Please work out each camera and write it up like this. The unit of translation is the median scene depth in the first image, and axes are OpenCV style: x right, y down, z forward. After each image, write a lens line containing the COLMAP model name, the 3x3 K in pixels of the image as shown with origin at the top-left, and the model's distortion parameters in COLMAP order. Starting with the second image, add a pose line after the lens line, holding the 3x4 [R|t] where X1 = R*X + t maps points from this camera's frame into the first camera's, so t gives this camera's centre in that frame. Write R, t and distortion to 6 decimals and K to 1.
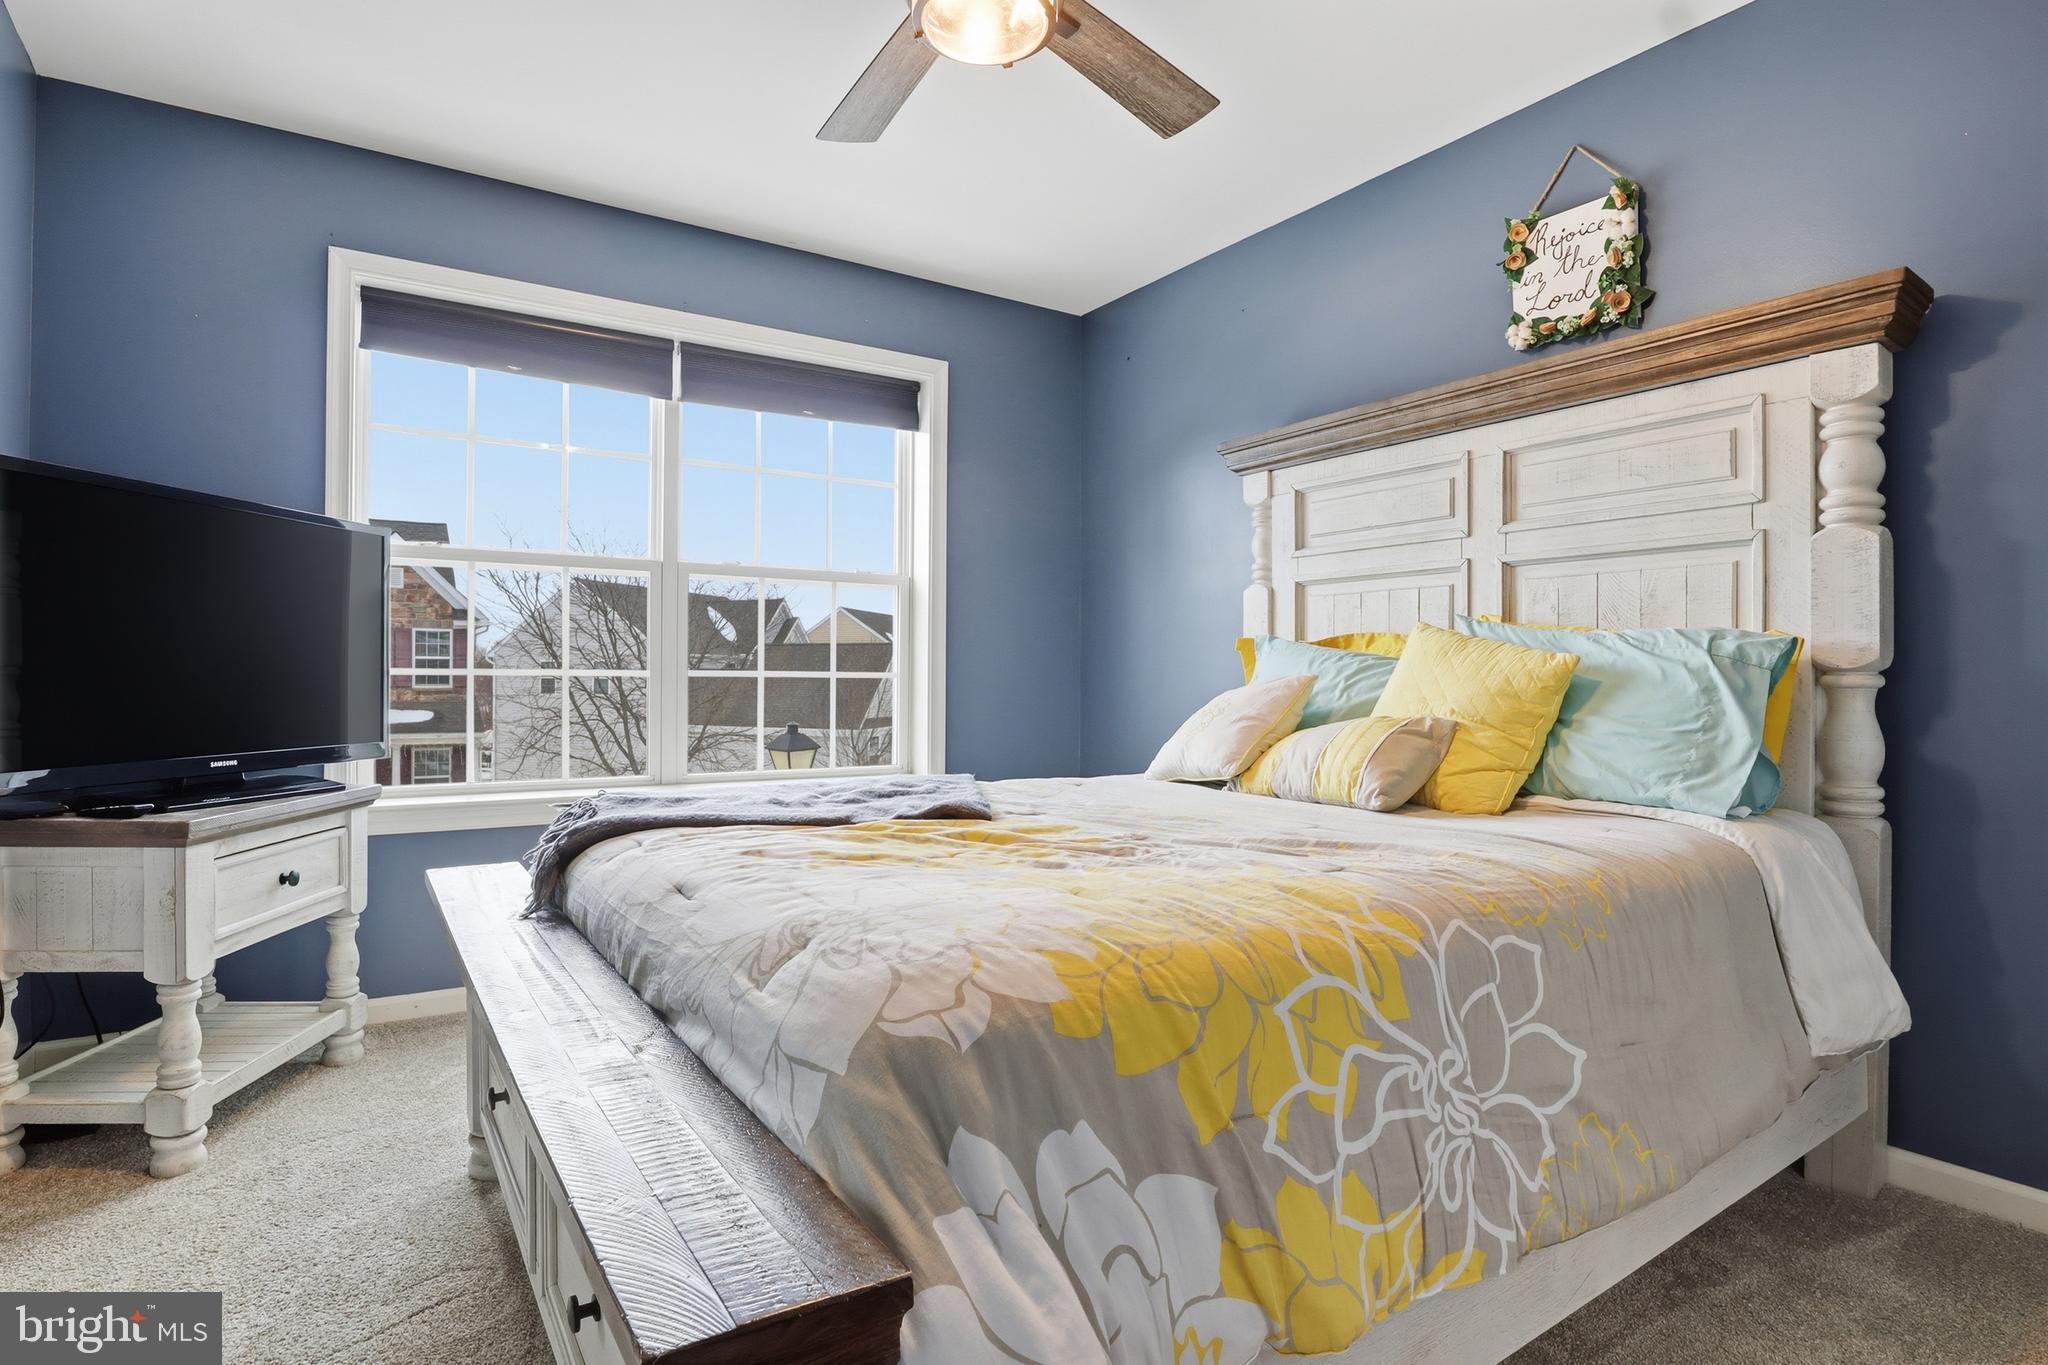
lens RADIAL K [[1052.6, 0, 1012.7], [0, 1052.6, 682.9], [0, 0, 1]] dist [-0.031657, 0.005268]
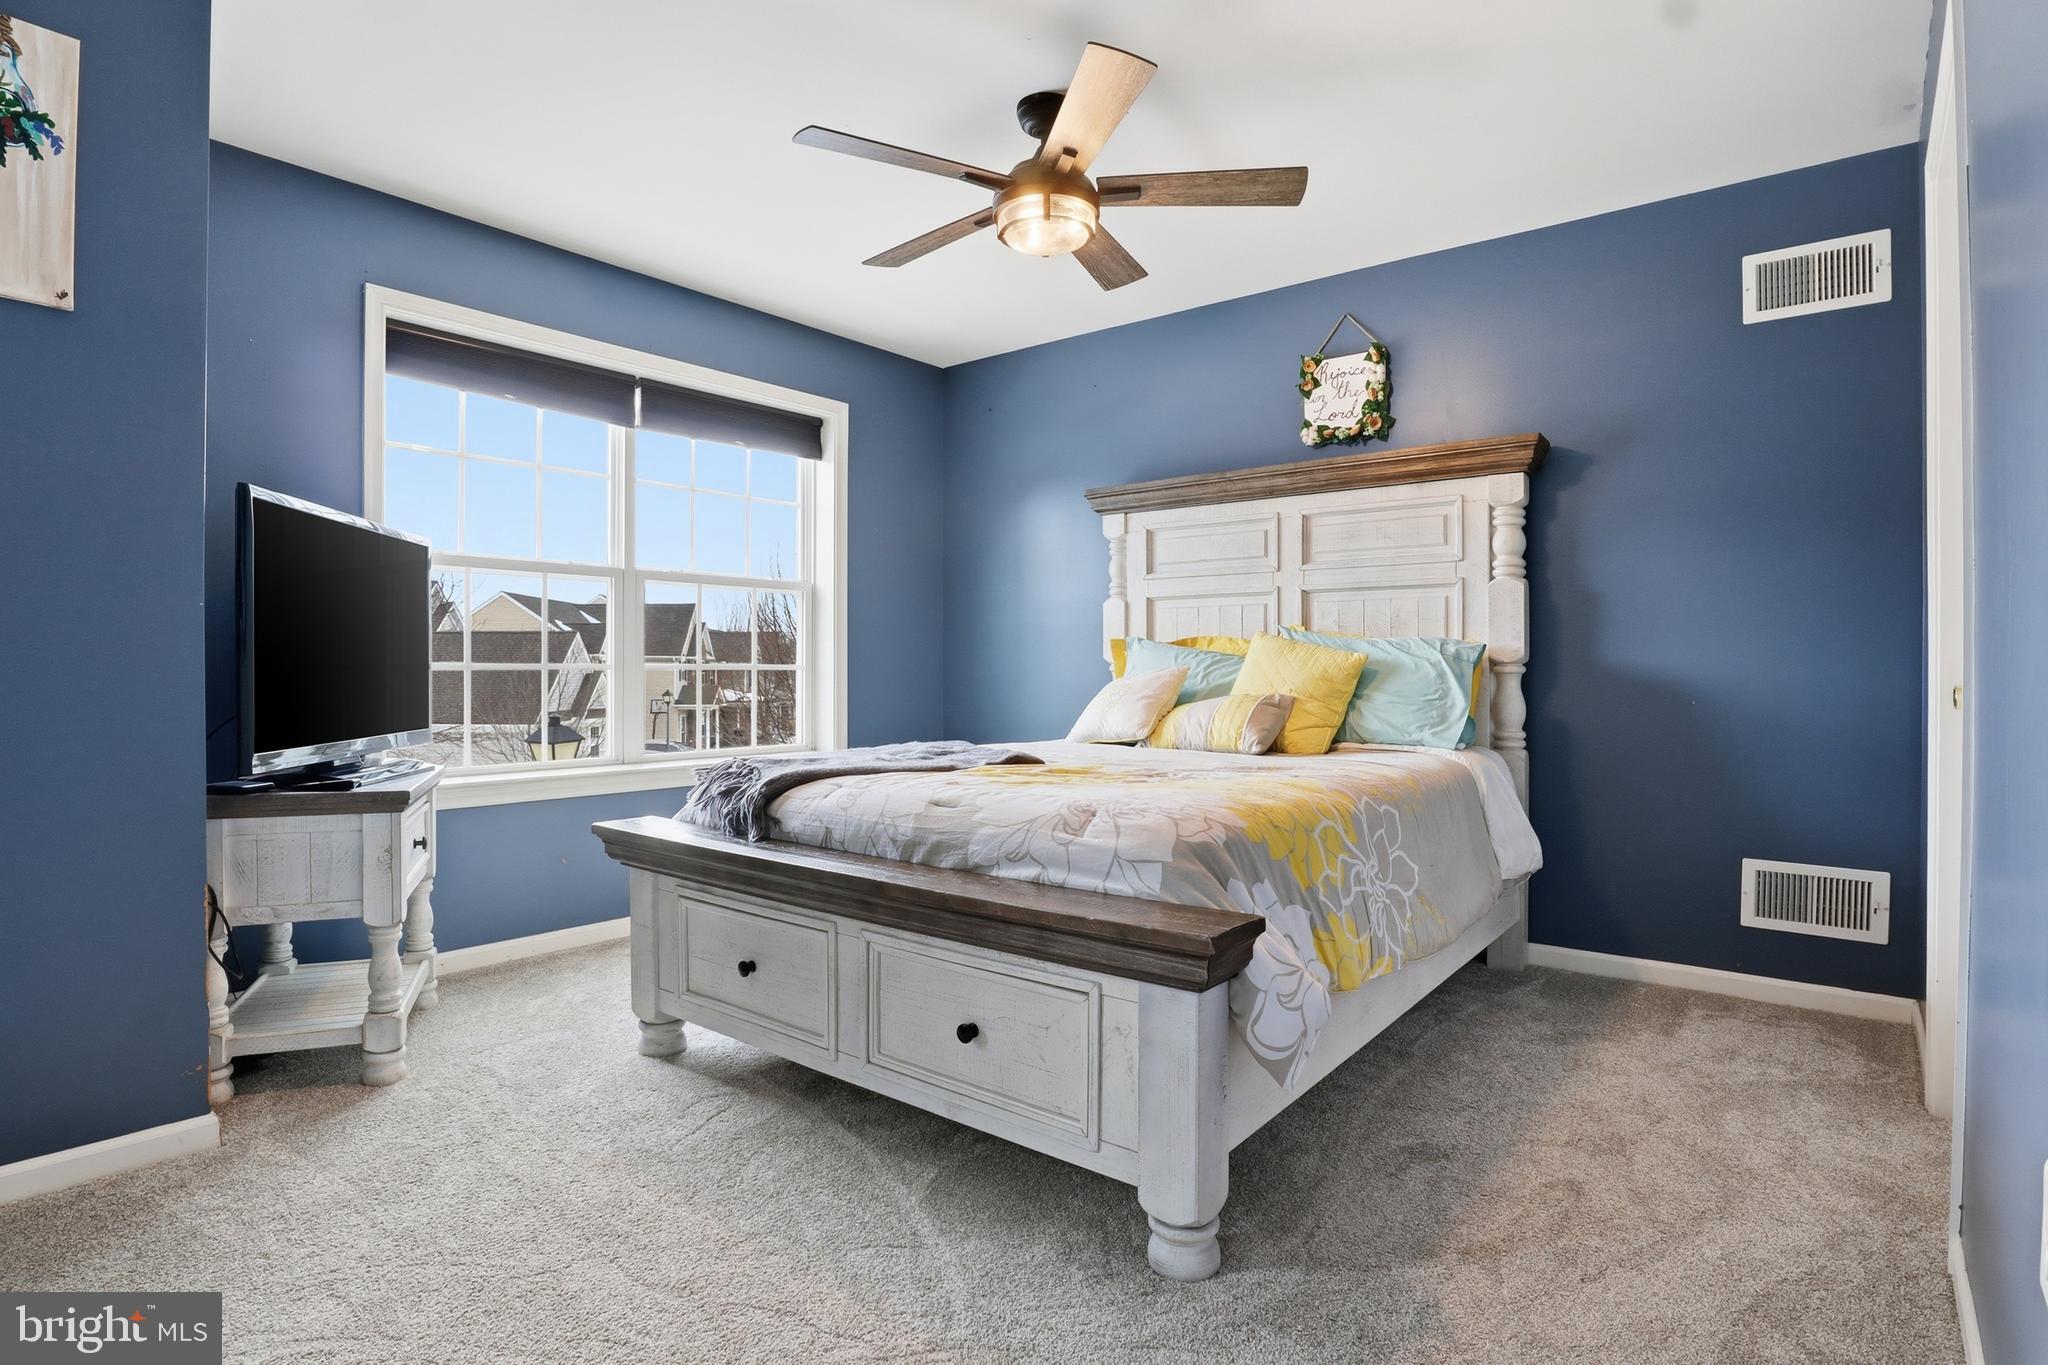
lens RADIAL K [[1052.6, 0, 1031.9], [0, 1052.6, 681.2], [0, 0, 1]] dist [-0.031657, 0.005268]
pose [[0.951129, -0.008228, 0.308686, -0.439391], [0.005692, 0.999942, 0.009115, -0.002134], [-0.308743, -0.006913, 0.951120, -0.371296]]
